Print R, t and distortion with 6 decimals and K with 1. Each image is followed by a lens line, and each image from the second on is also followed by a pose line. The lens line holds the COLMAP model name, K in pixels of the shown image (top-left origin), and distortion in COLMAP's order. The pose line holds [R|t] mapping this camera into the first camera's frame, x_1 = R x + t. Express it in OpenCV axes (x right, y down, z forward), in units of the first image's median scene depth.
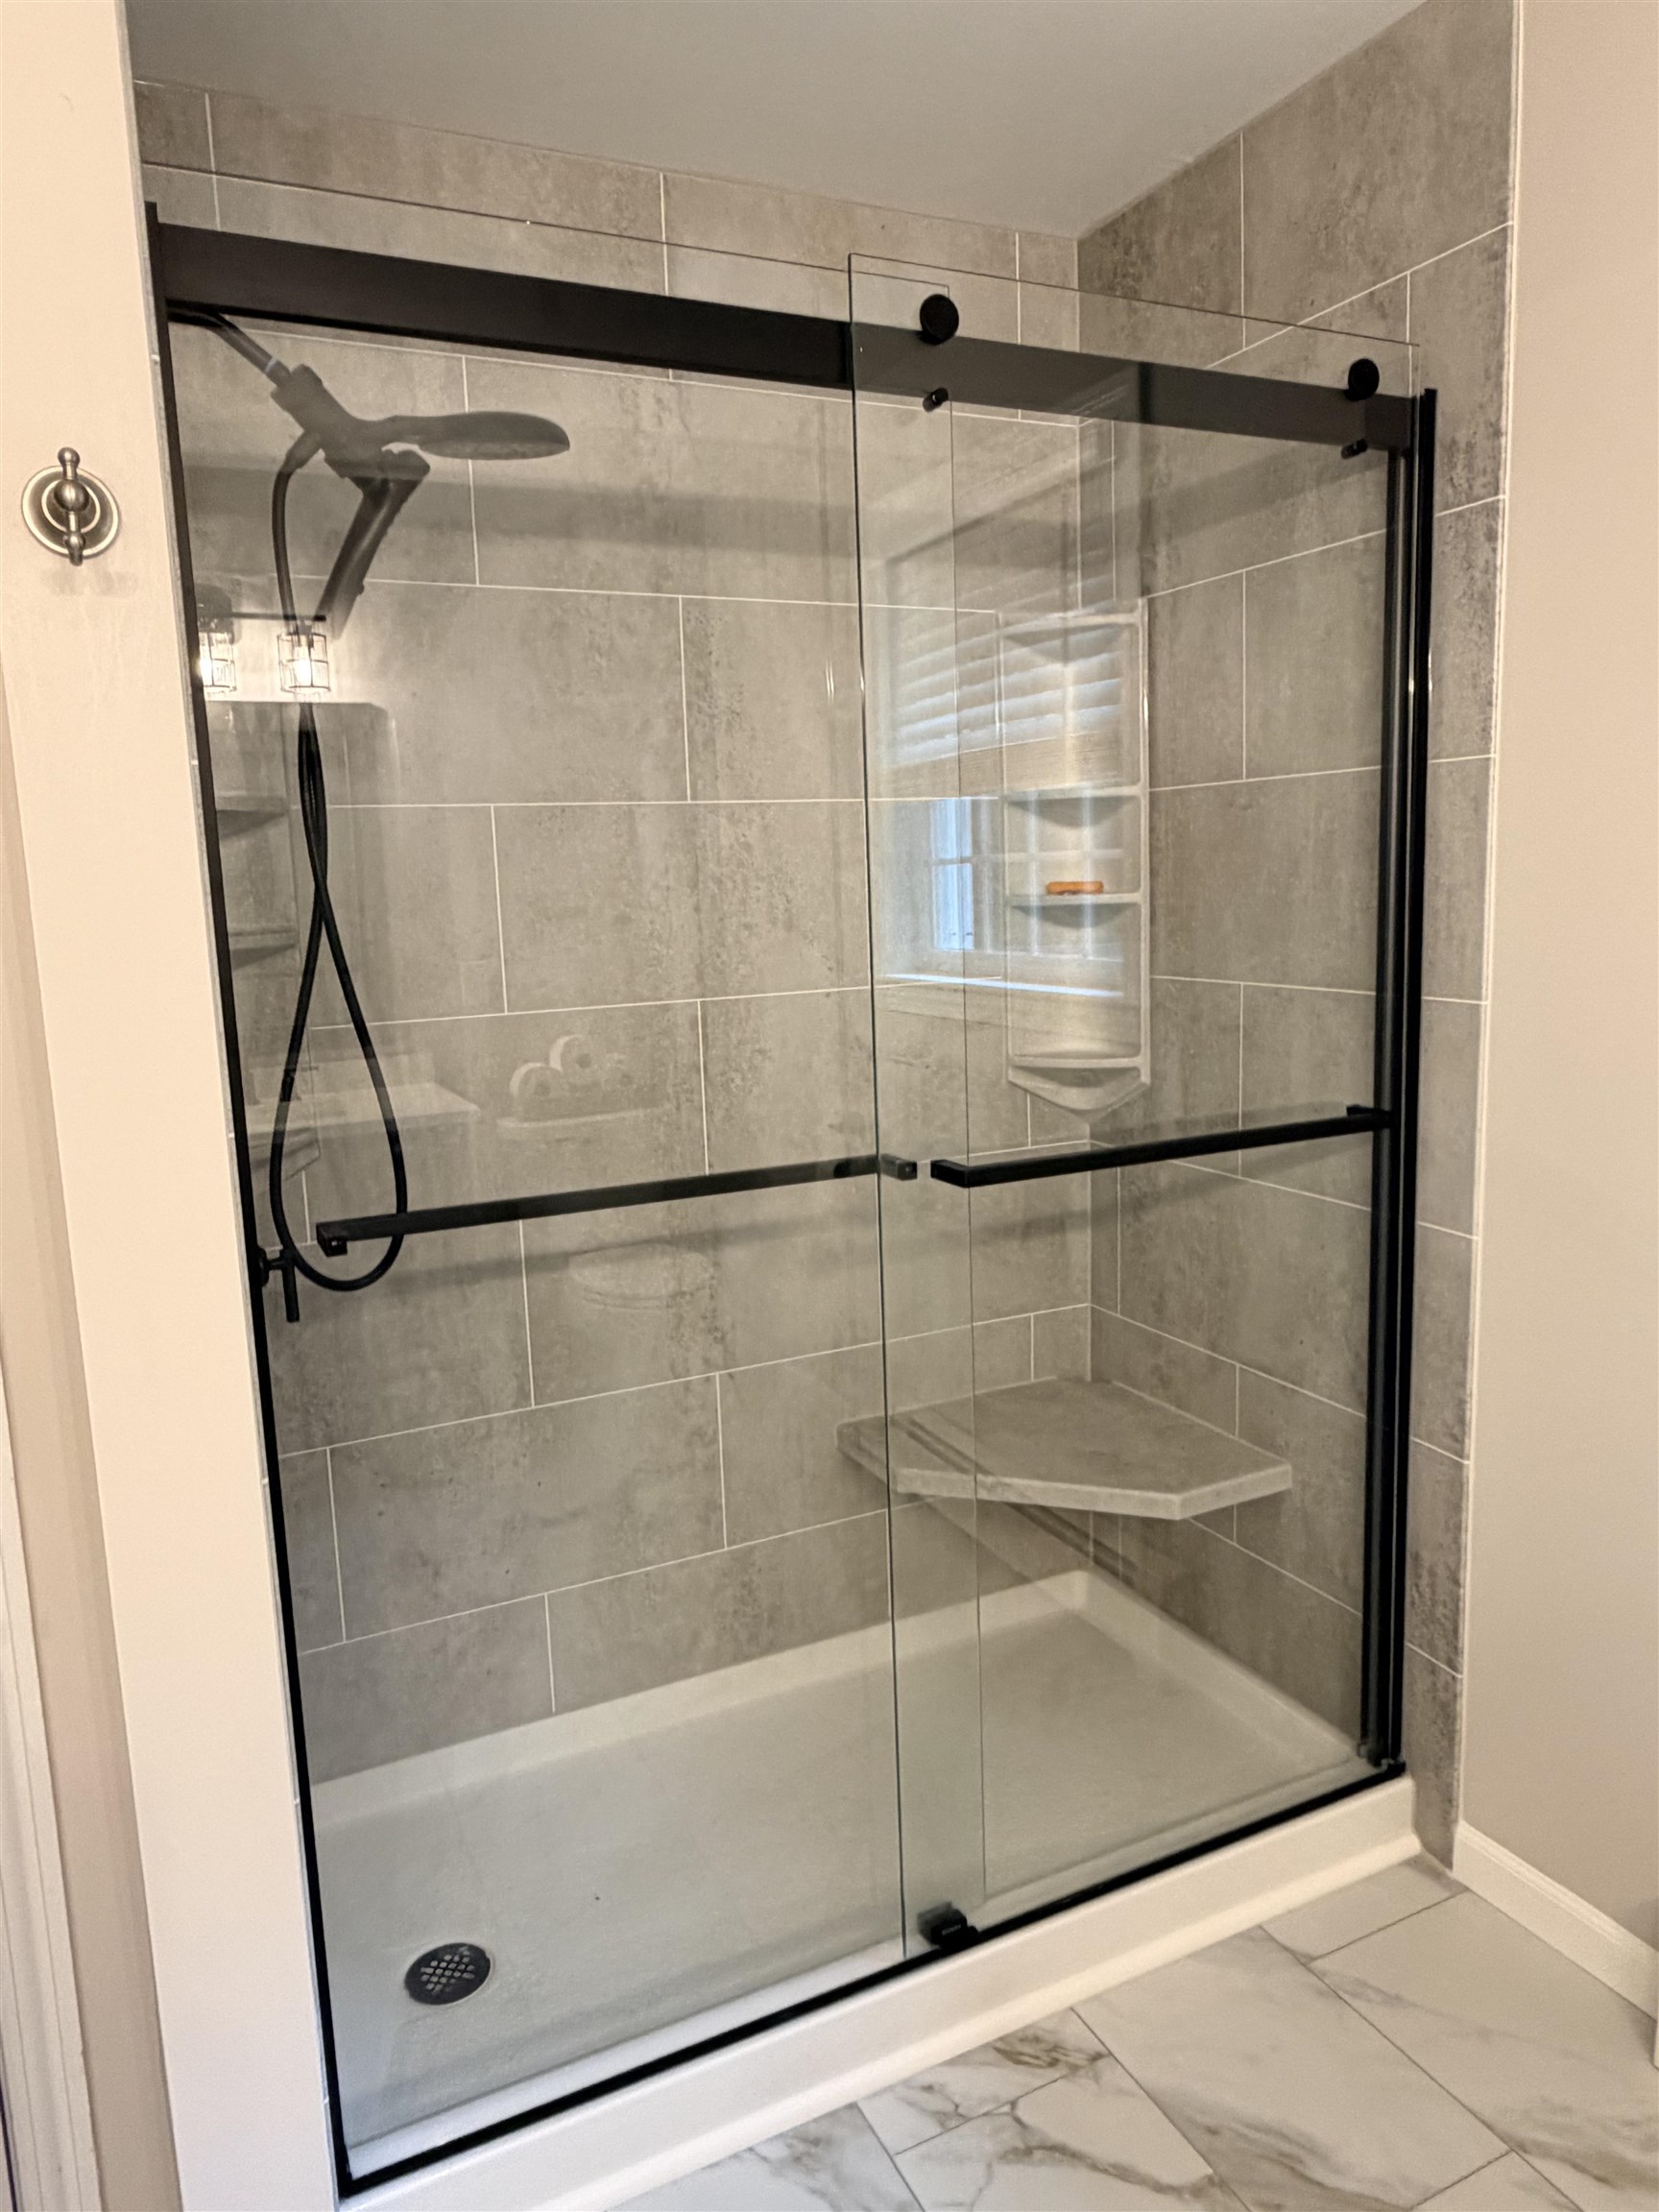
lens RADIAL K [[1476.2, 0, 829.5], [0, 1476.2, 1106.0], [0, 0, 1]] dist [-0.004504, -0.004044]
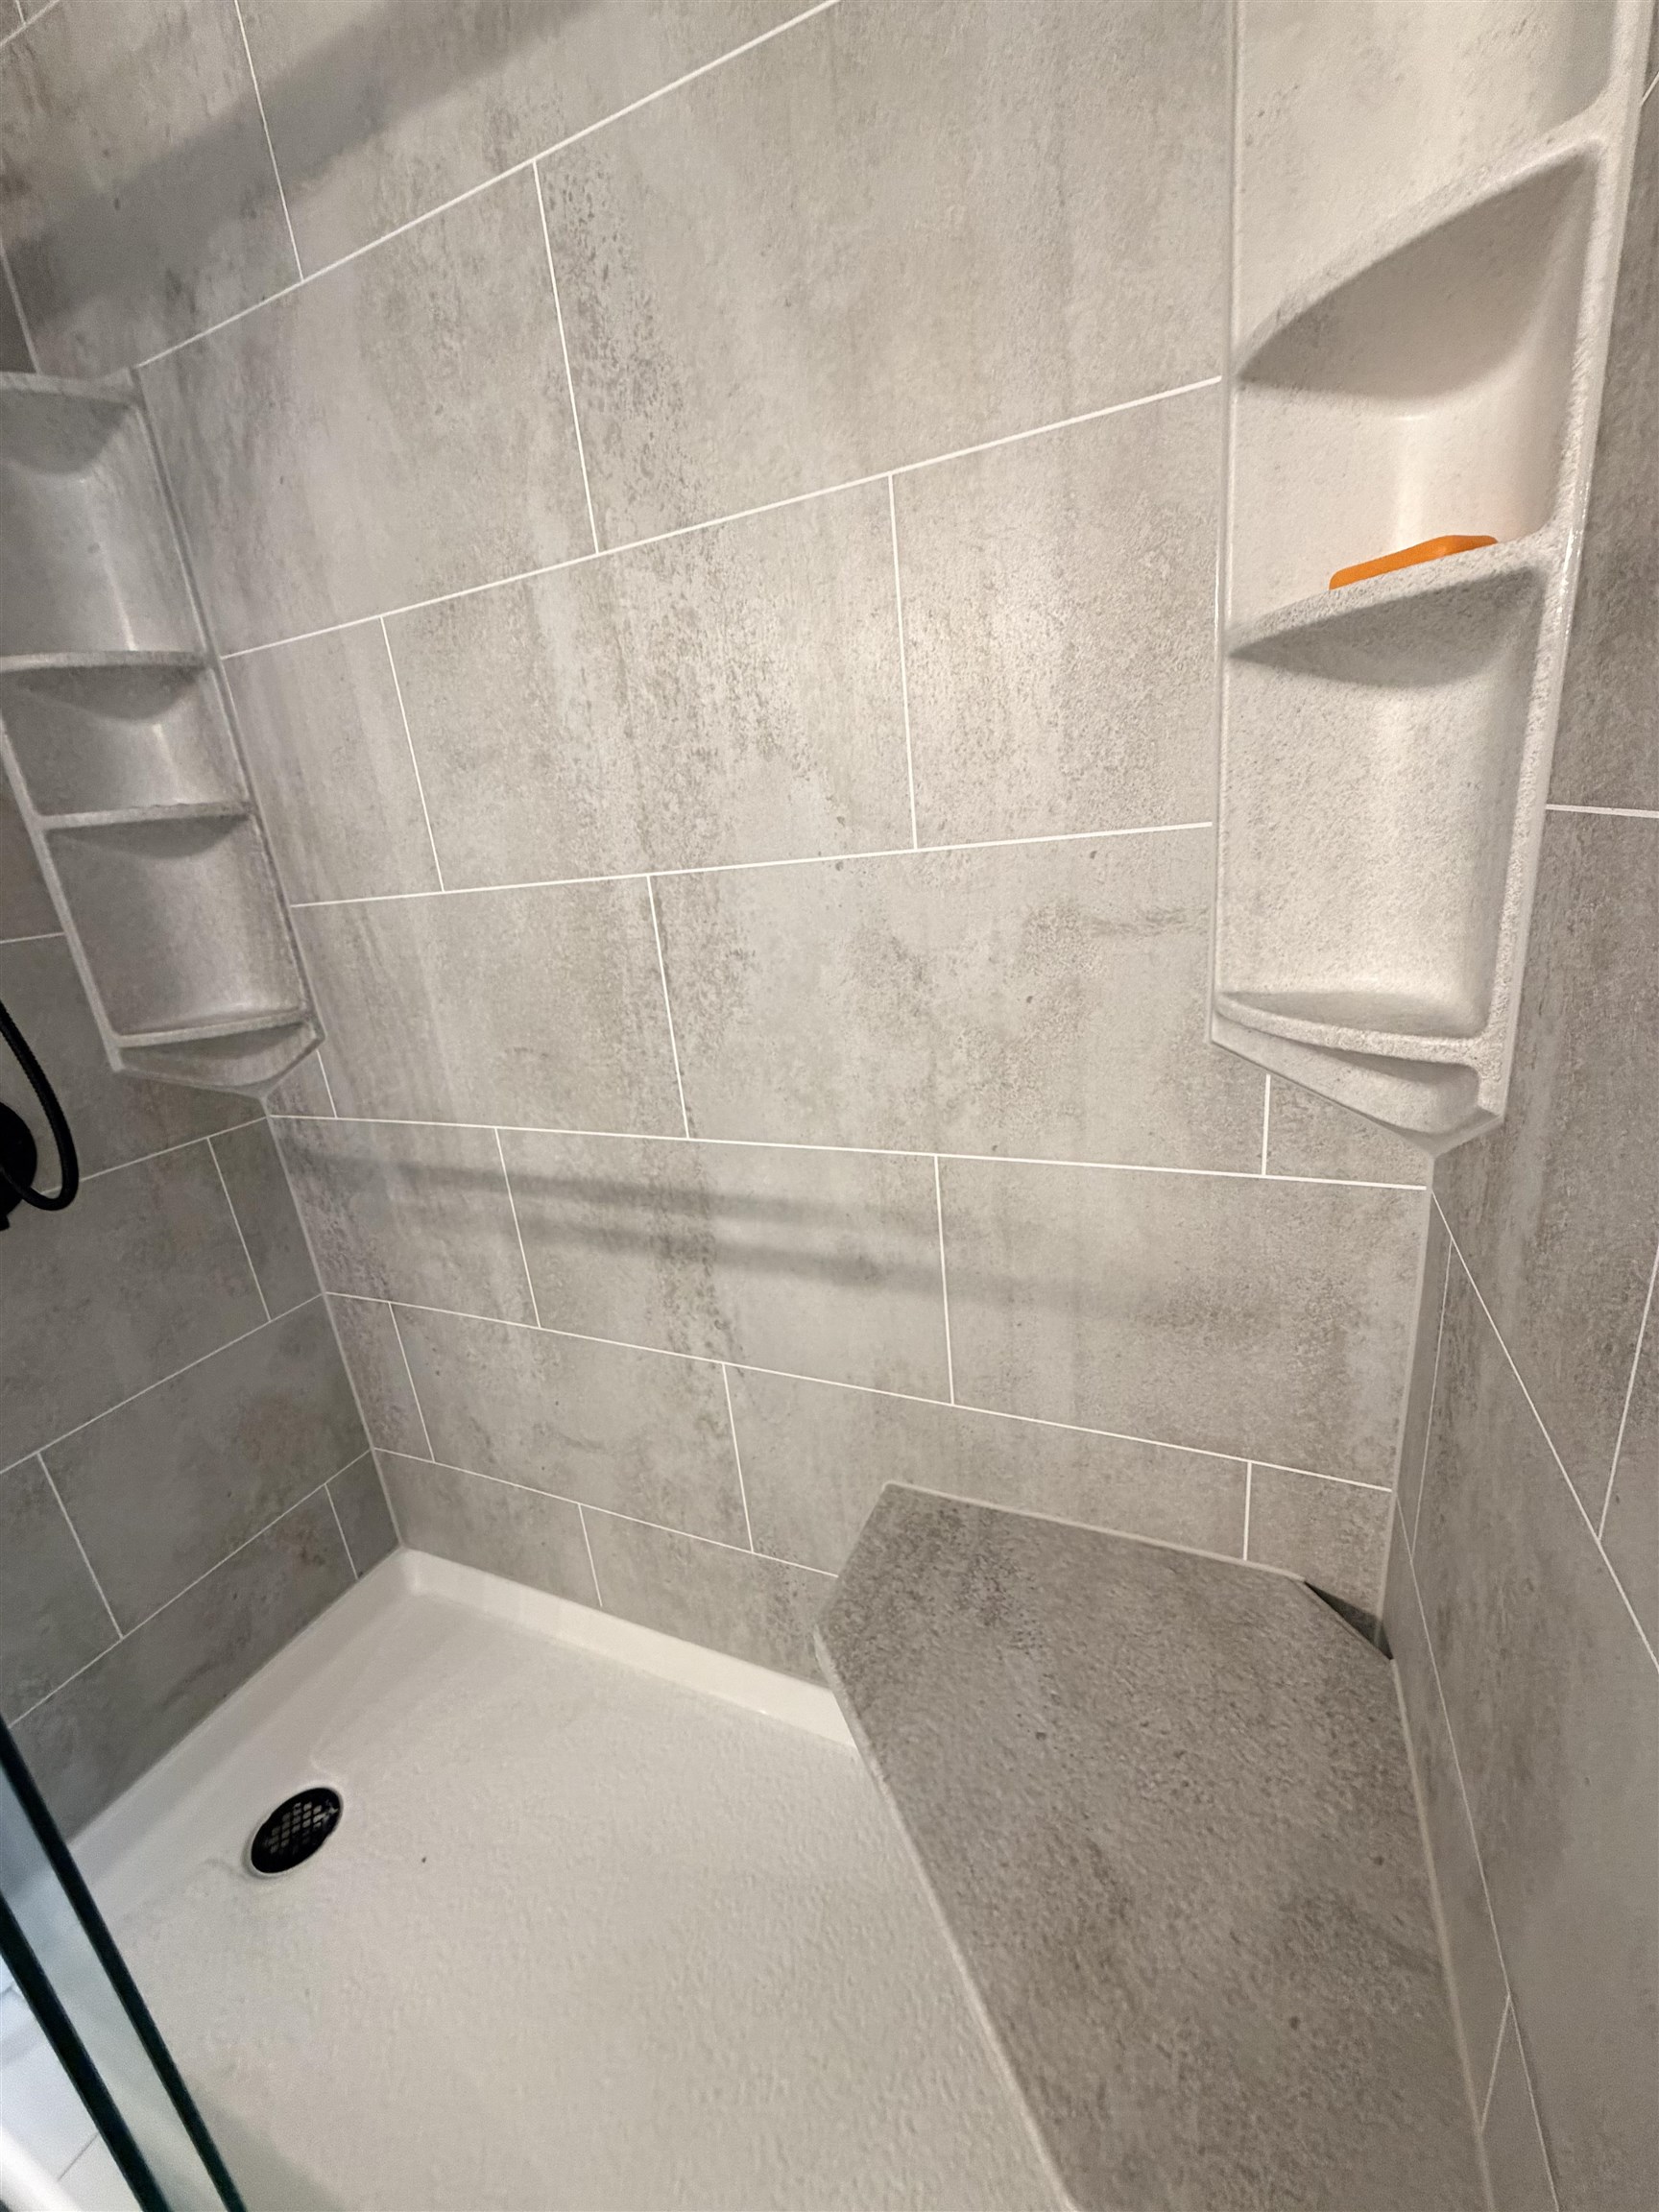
lens RADIAL K [[882.3, 0, 831.0], [0, 882.3, 1100.9], [0, 0, 1]] dist [0.000403, 0.000347]
pose [[0.641563, 0.199716, -0.740615, 0.298594], [-0.040682, 0.973011, 0.227143, -0.067720], [0.765991, -0.115597, 0.632373, 0.811422]]
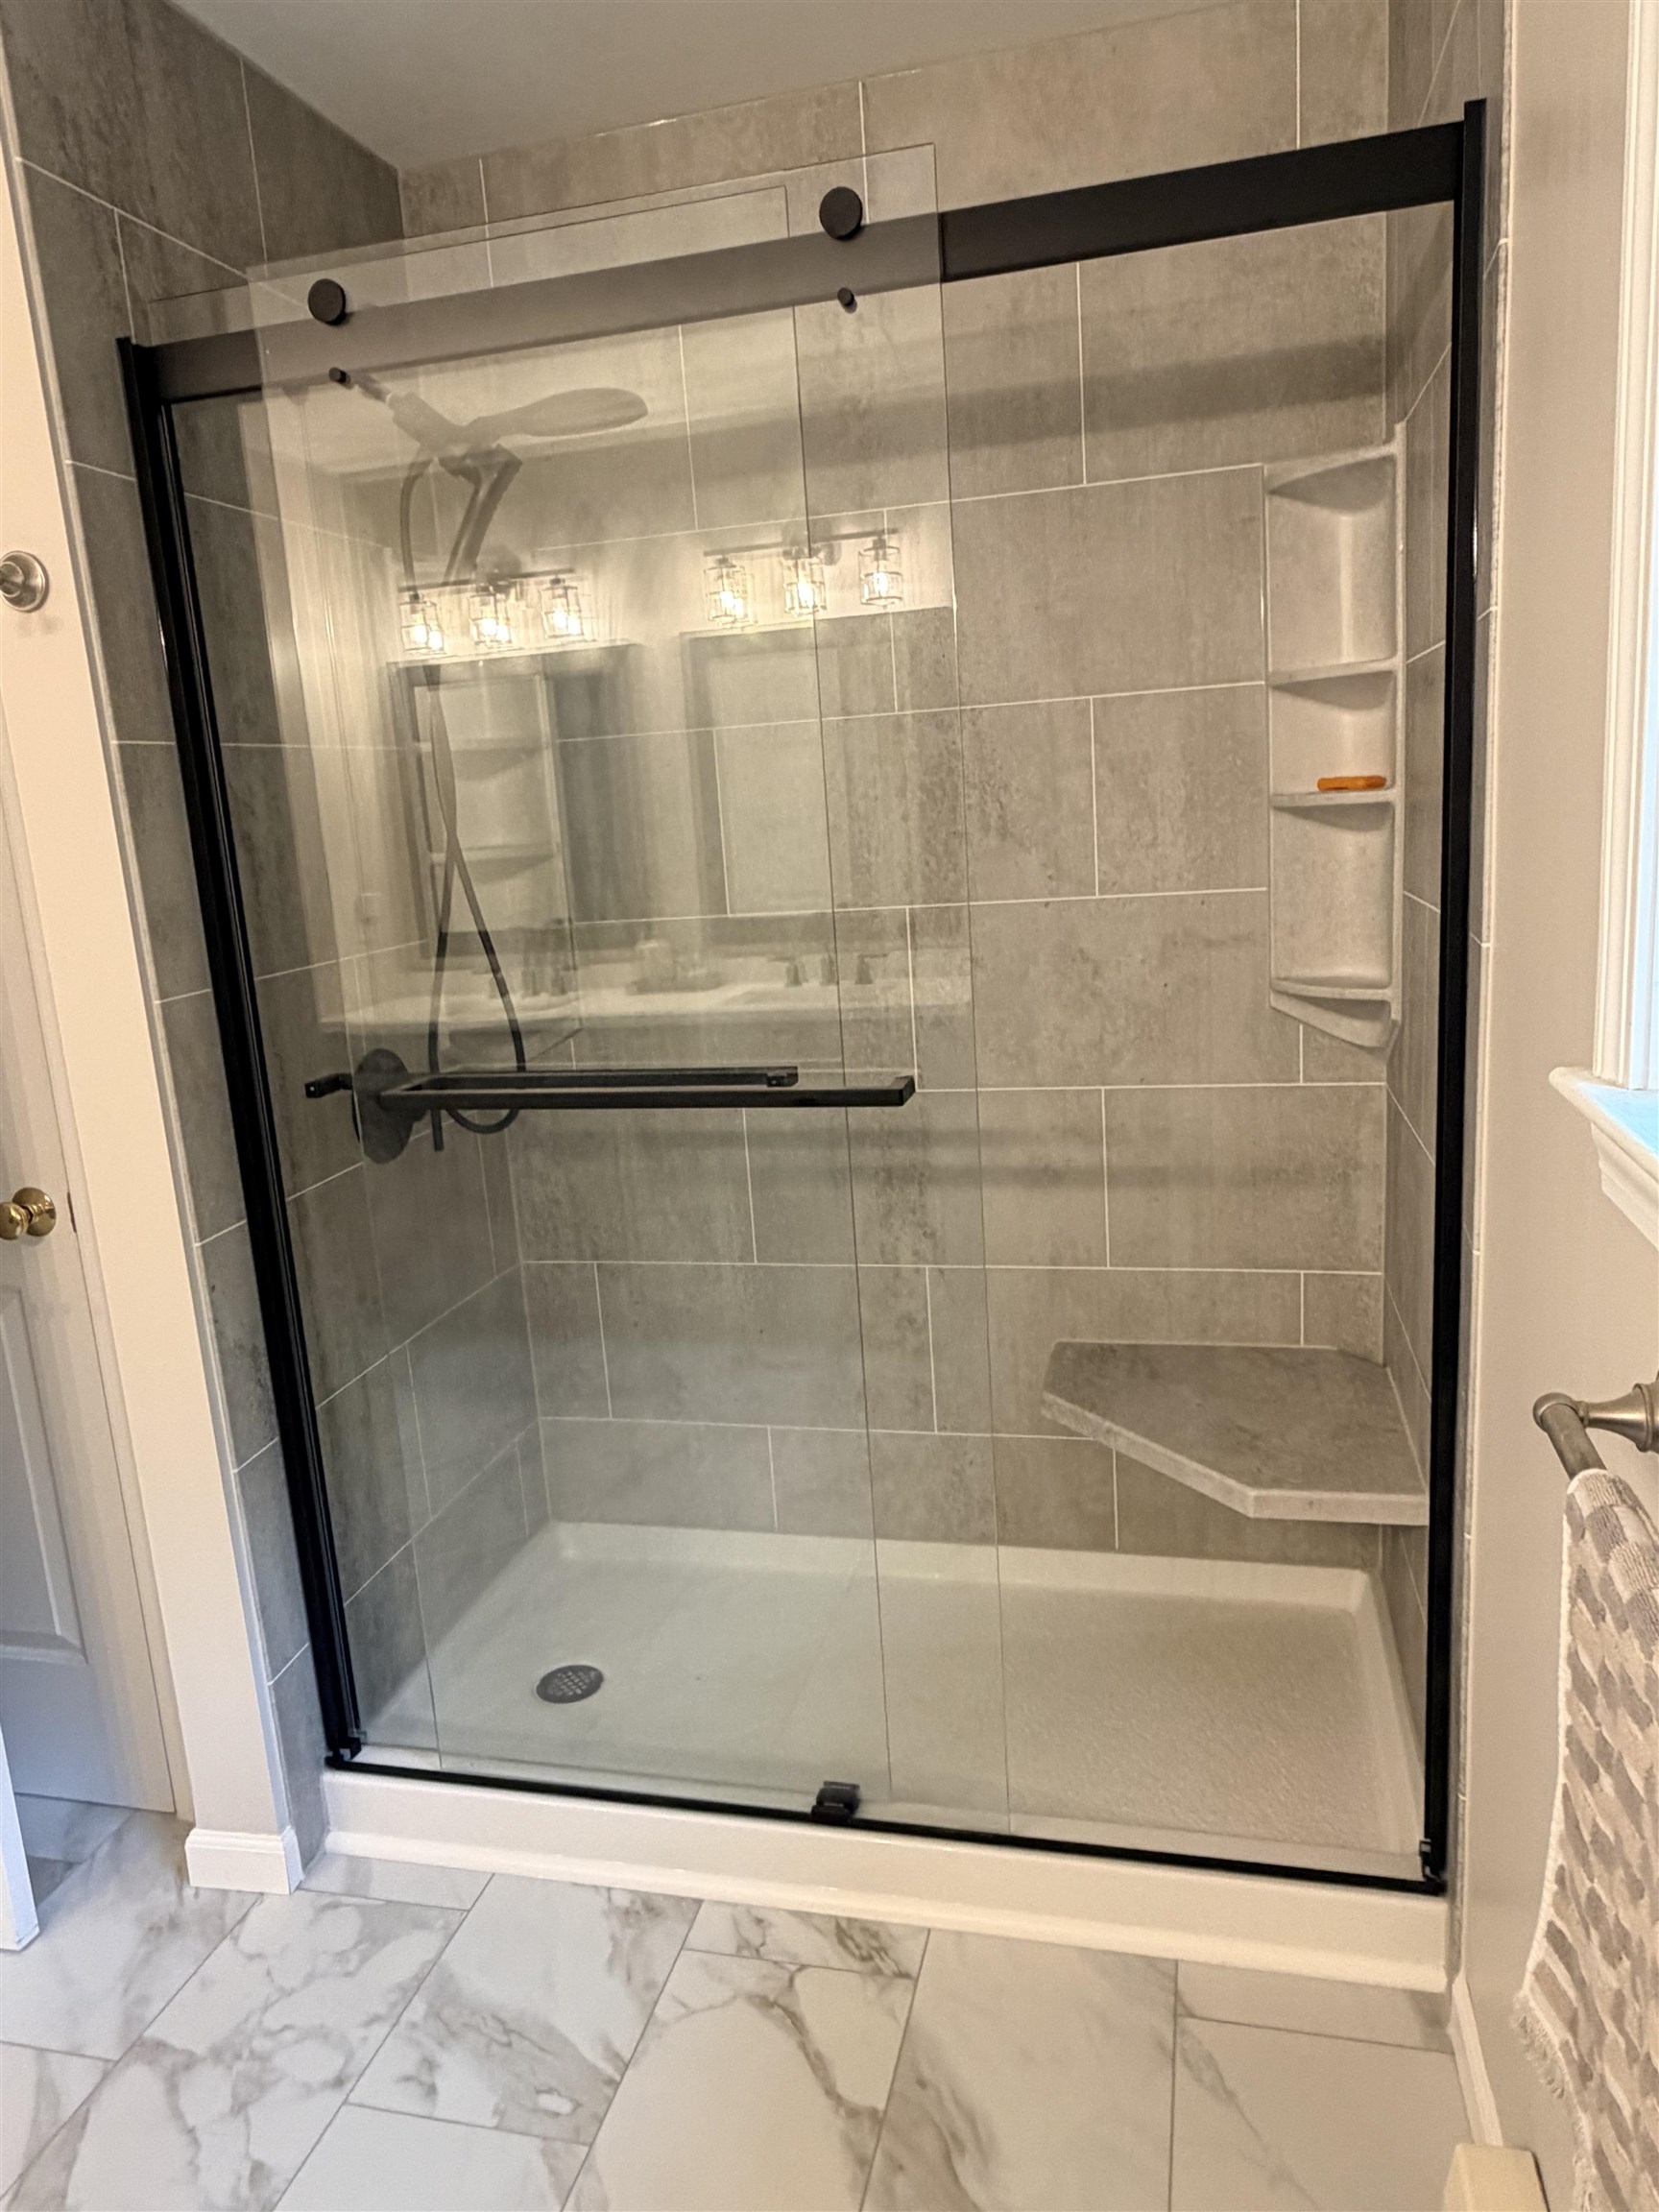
lens RADIAL K [[1495.1, 0, 828.4], [0, 1495.1, 1114.4], [0, 0, 1]] dist [-0.003800, 0.005873]
pose [[0.760035, 0.115849, -0.639473, 0.569079], [-0.059673, 0.992267, 0.108839, -0.039063], [0.647137, -0.044562, 0.761071, 0.164047]]
